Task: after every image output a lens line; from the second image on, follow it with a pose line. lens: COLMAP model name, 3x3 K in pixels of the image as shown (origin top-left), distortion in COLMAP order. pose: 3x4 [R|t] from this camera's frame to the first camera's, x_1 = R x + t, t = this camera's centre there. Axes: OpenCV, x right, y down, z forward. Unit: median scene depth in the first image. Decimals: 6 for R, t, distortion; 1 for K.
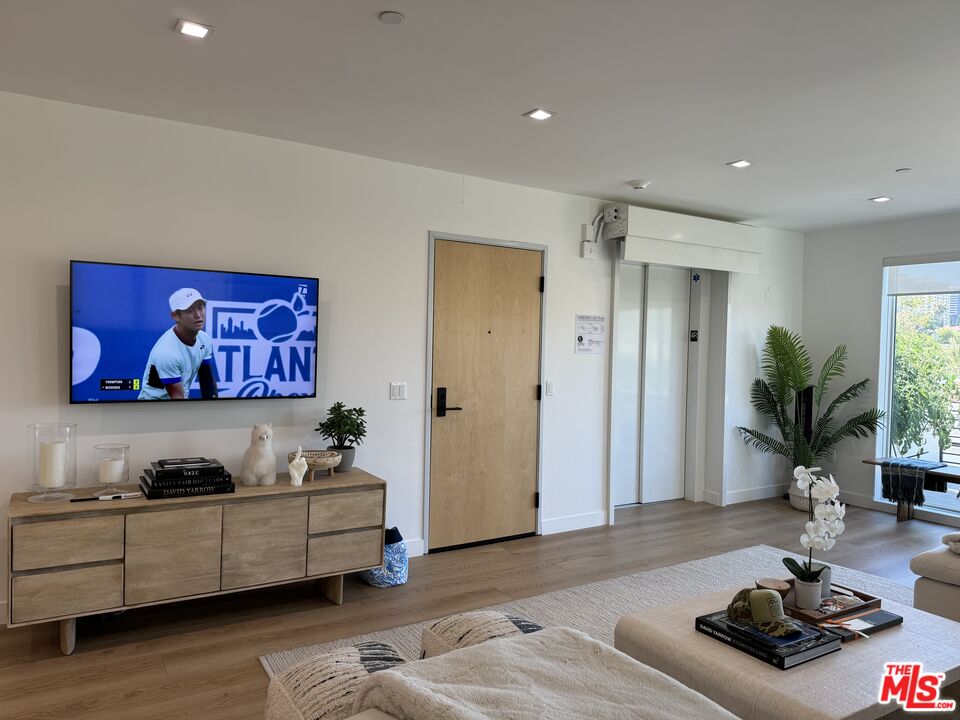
lens RADIAL K [[685.1, 0, 453.5], [0, 685.1, 361.9], [0, 0, 1]] dist [0.056967, -0.087253]
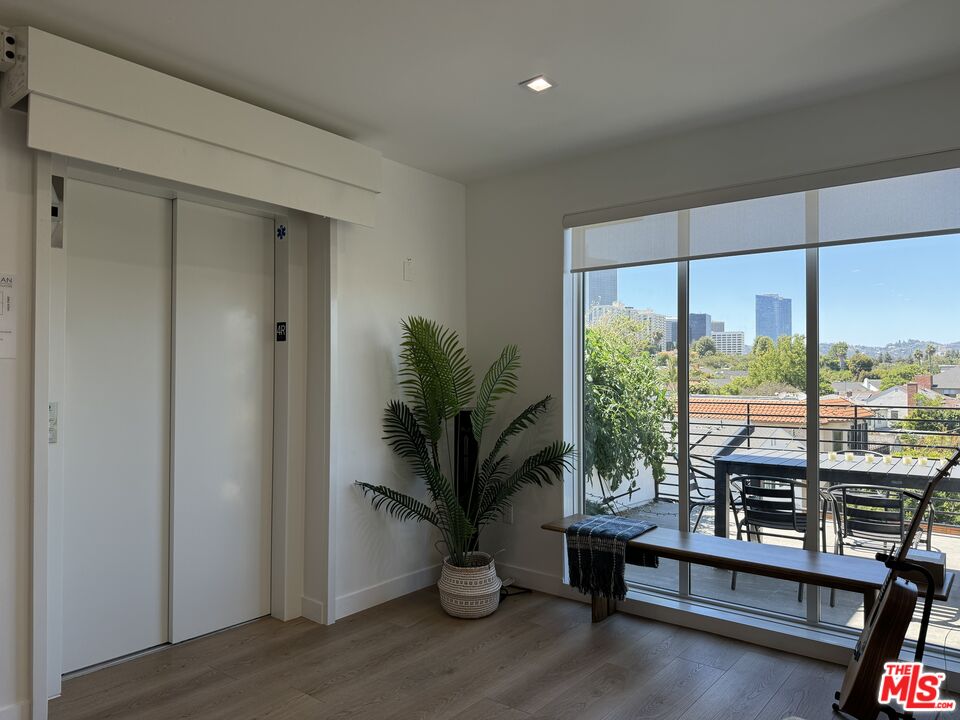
lens RADIAL K [[685.1, 0, 453.5], [0, 685.1, 361.9], [0, 0, 1]] dist [0.056967, -0.087253]
pose [[0.947881, -0.013519, 0.318339, 0.300950], [0.026897, 0.998928, -0.037665, 0.013949], [-0.317488, 0.044264, 0.947229, 0.400955]]
